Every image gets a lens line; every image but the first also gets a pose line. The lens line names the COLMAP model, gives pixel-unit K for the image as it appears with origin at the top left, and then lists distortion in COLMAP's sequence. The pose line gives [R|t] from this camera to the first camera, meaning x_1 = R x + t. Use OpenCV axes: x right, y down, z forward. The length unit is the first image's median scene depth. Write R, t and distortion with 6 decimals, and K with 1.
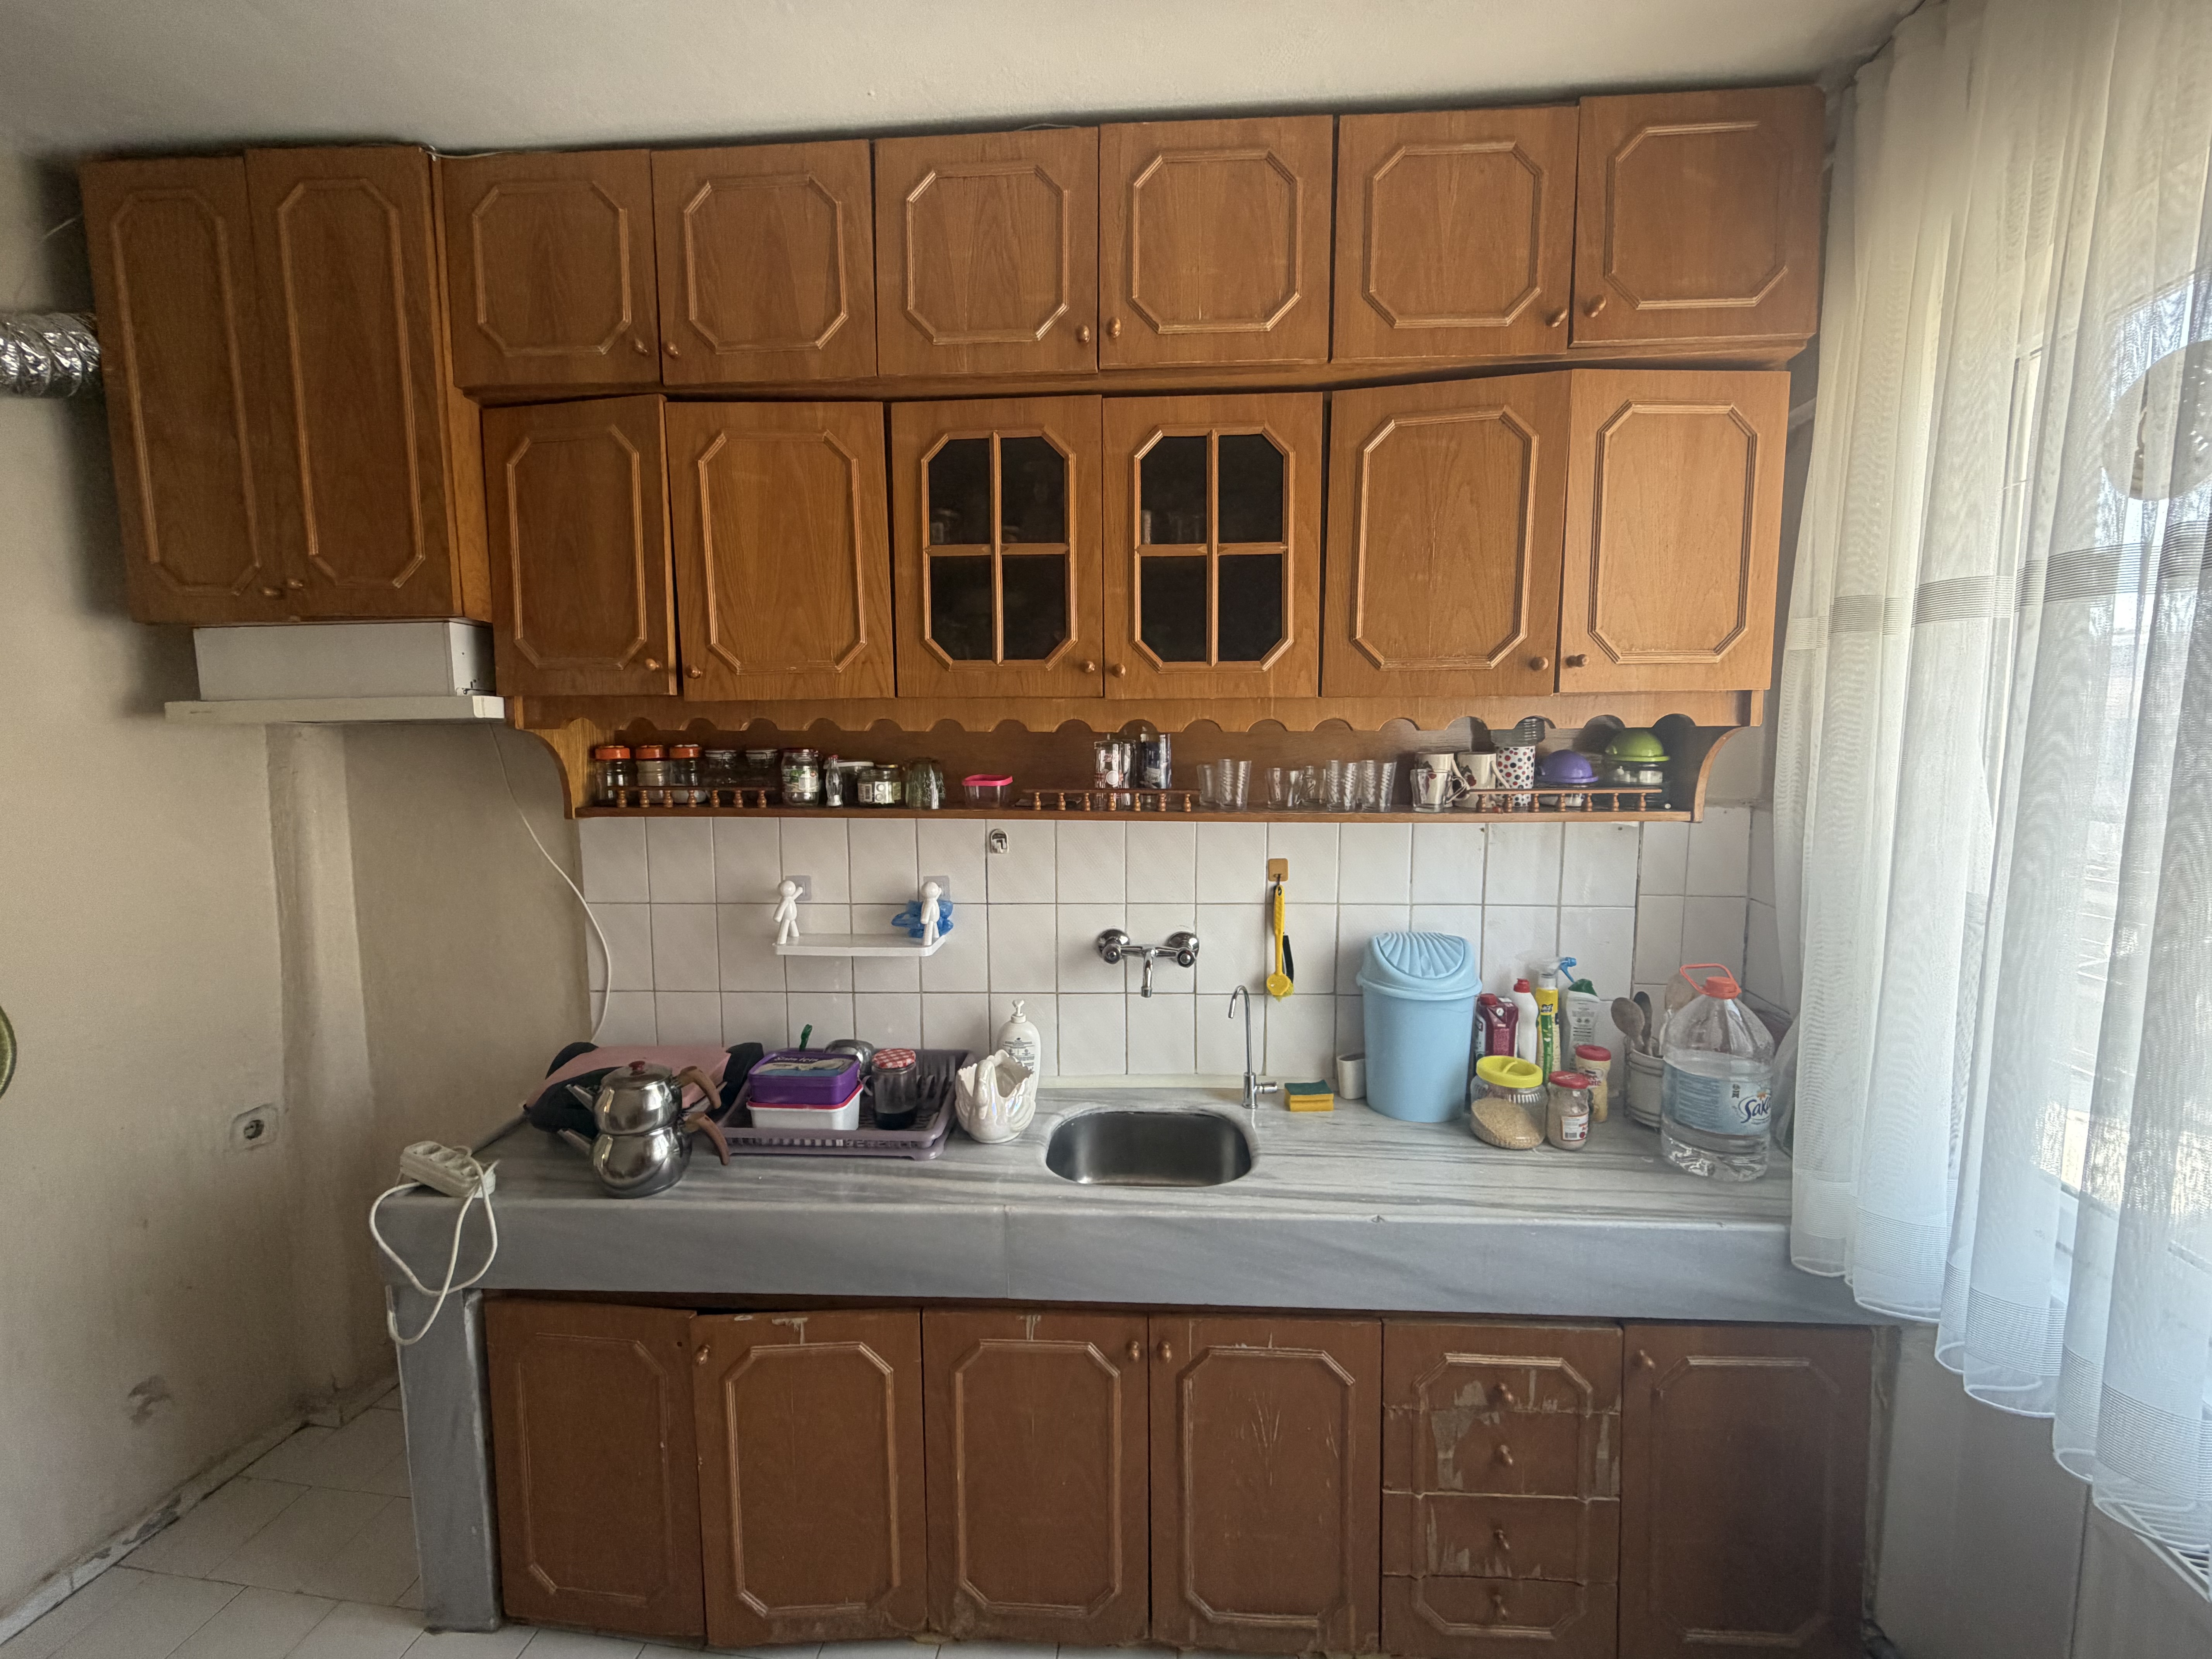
lens RADIAL K [[869.4, 0, 1109.6], [0, 869.4, 825.3], [0, 0, 1]] dist [-0.004746, -0.000587]
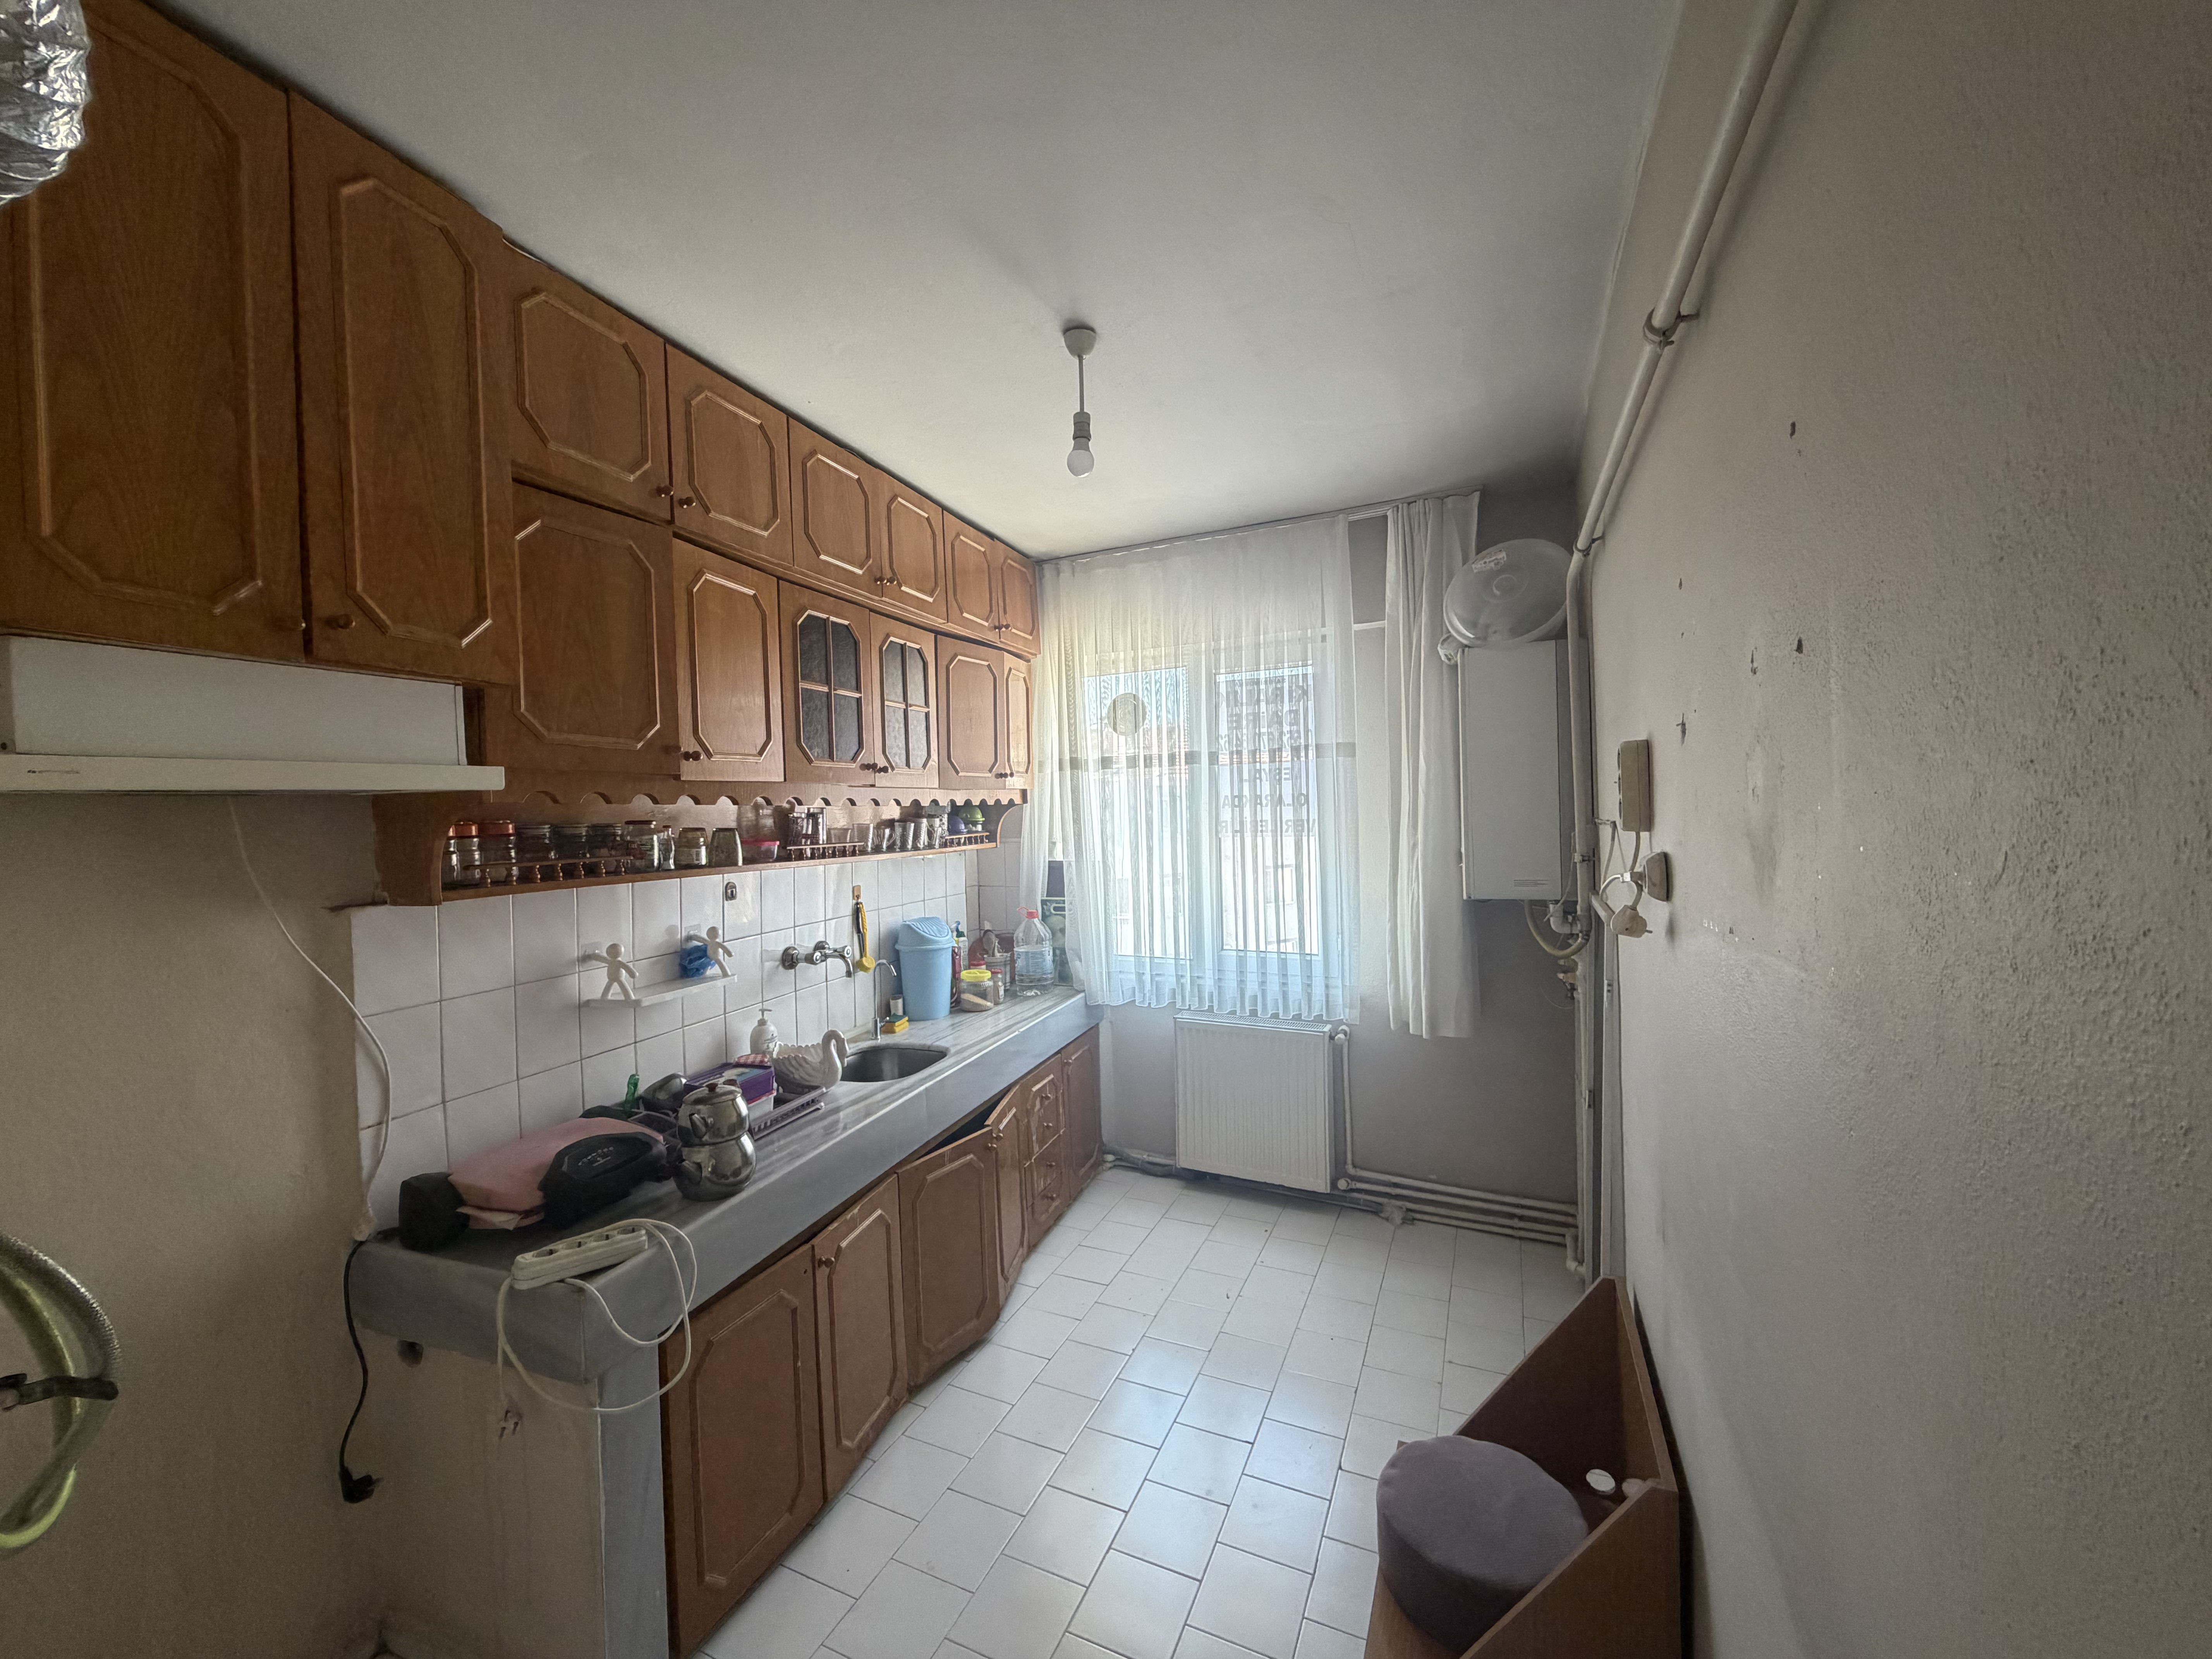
lens RADIAL K [[869.4, 0, 1104.0], [0, 869.4, 820.1], [0, 0, 1]] dist [-0.004746, -0.000587]
pose [[0.286715, -0.013940, 0.957914, -1.325750], [0.103199, 0.994525, -0.016416, -0.008761], [-0.952441, 0.103562, 0.286584, 0.101389]]
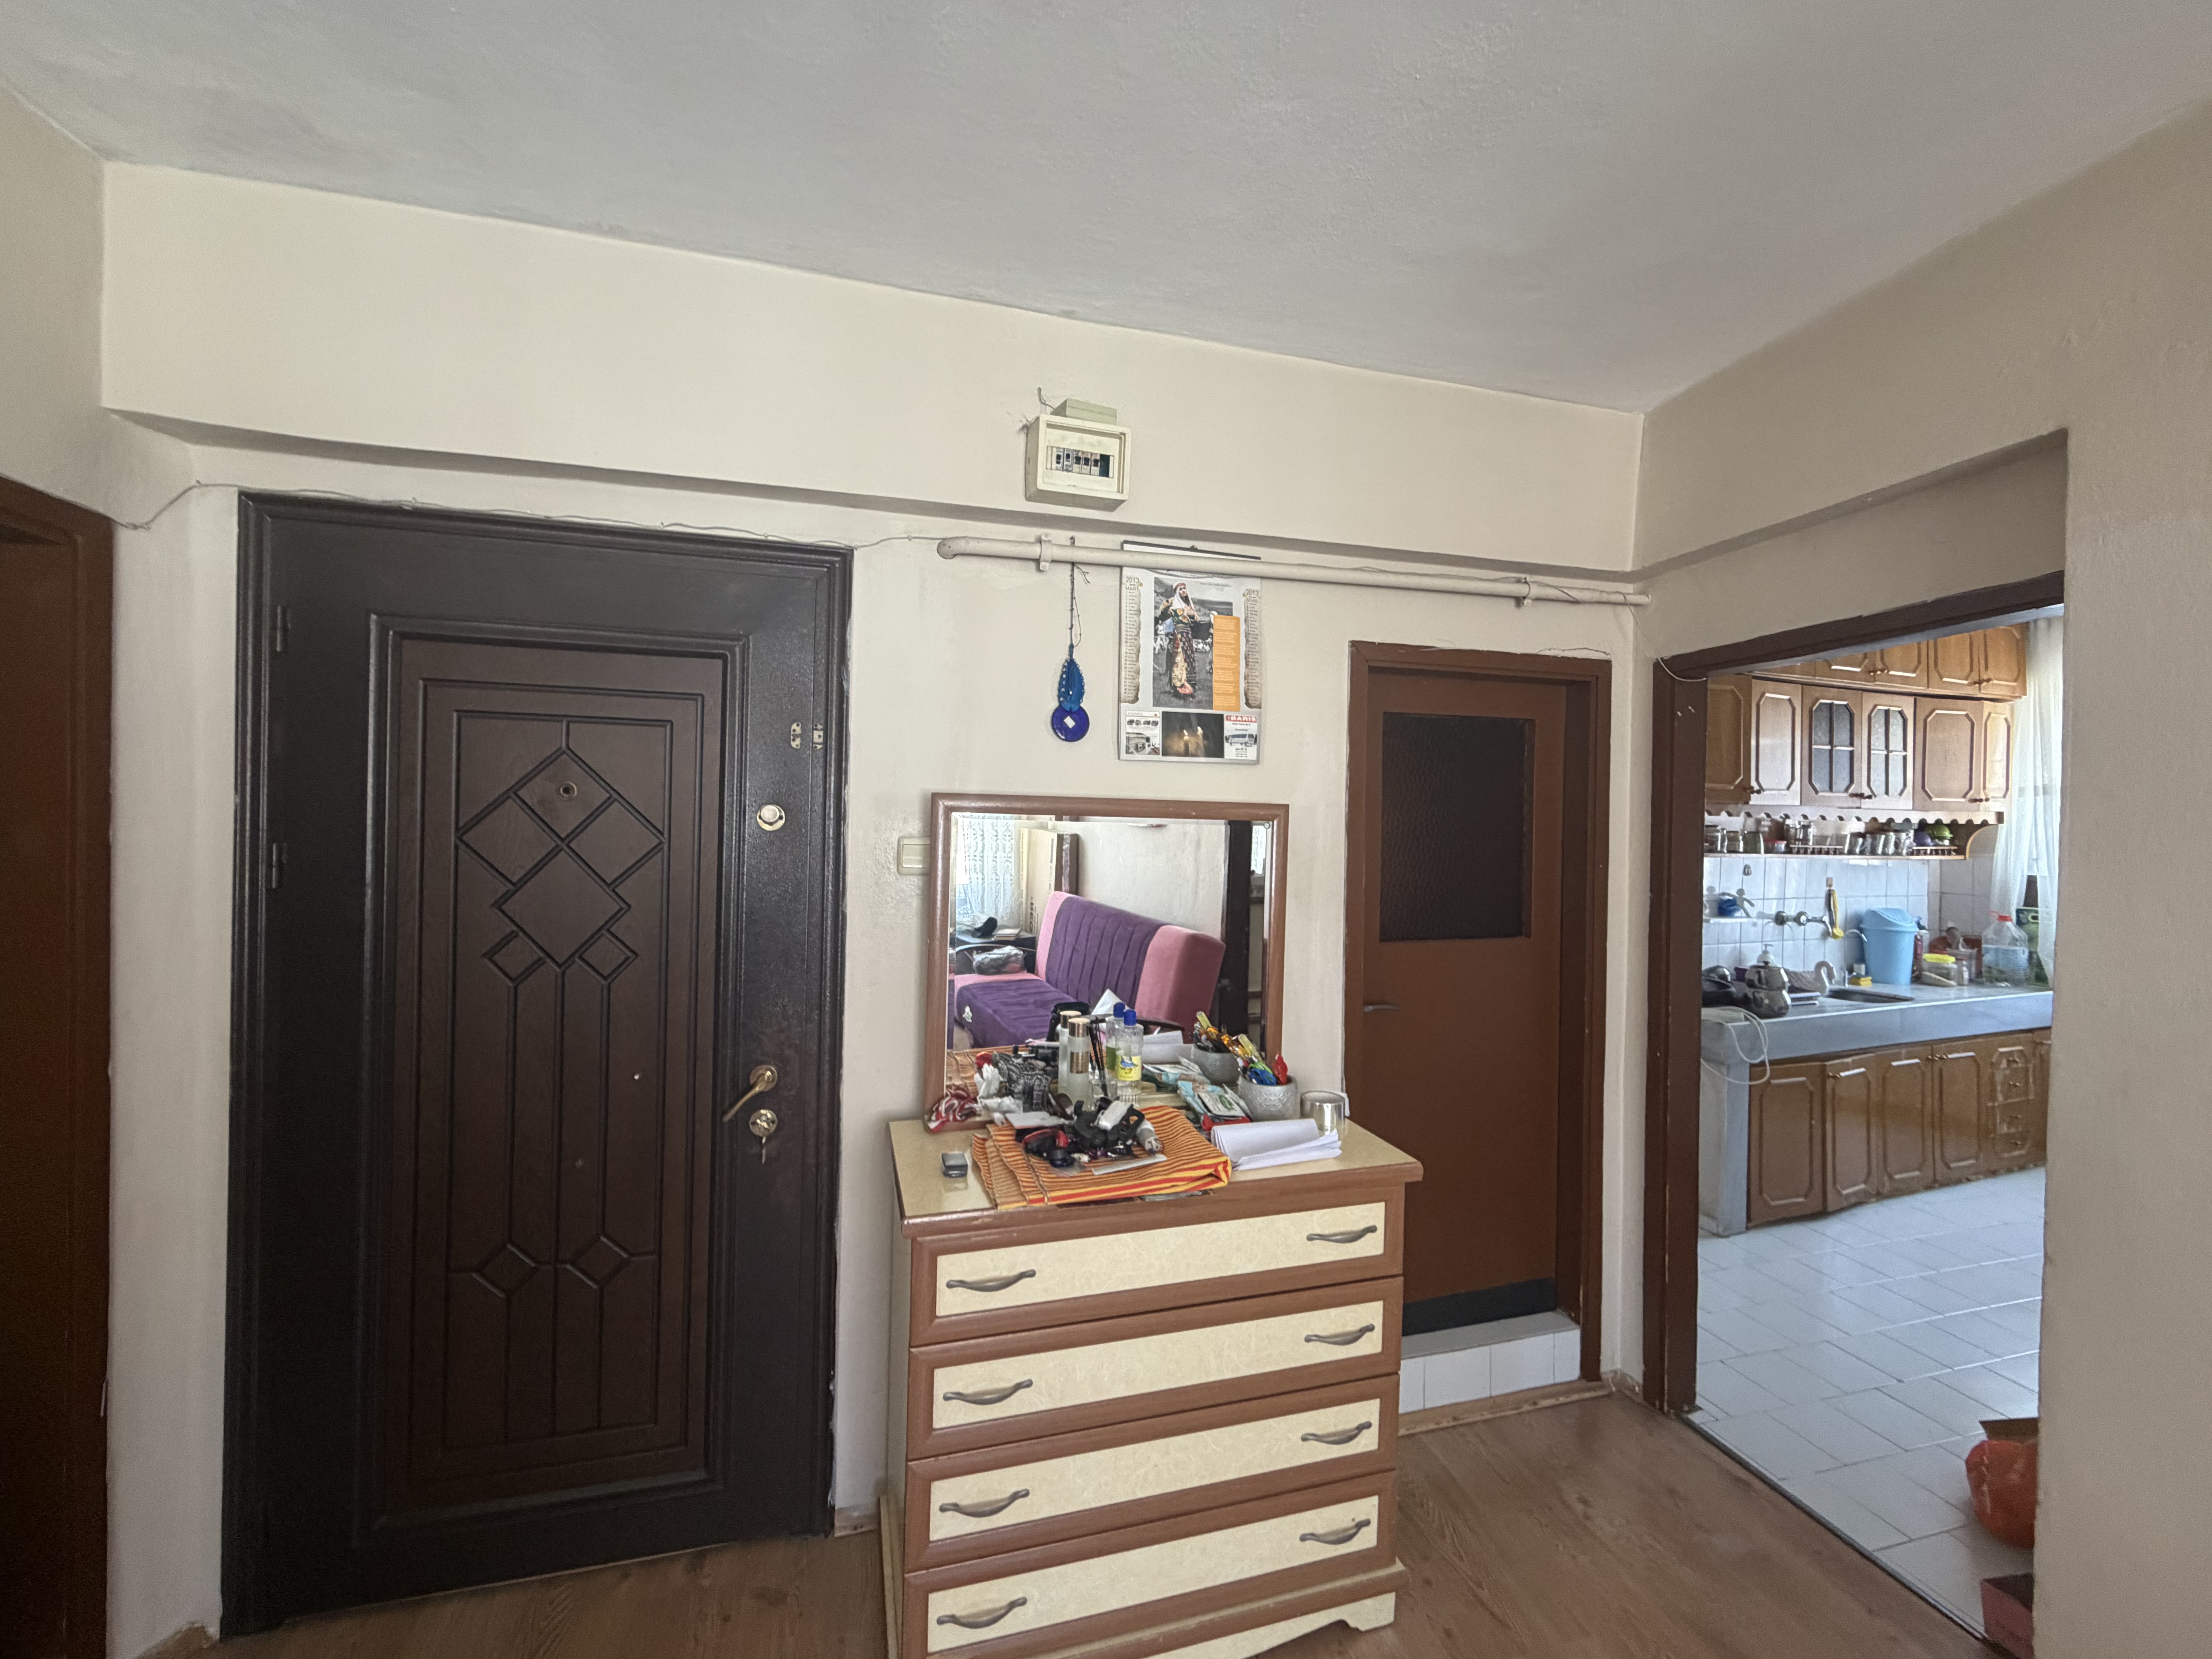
lens RADIAL K [[869.4, 0, 1095.9], [0, 869.4, 823.3], [0, 0, 1]] dist [-0.004746, -0.000587]
pose [[0.926108, 0.020468, 0.376703, -2.669177], [0.010676, 0.996705, -0.080403, 0.065402], [-0.377108, 0.078483, 0.922838, -0.413011]]
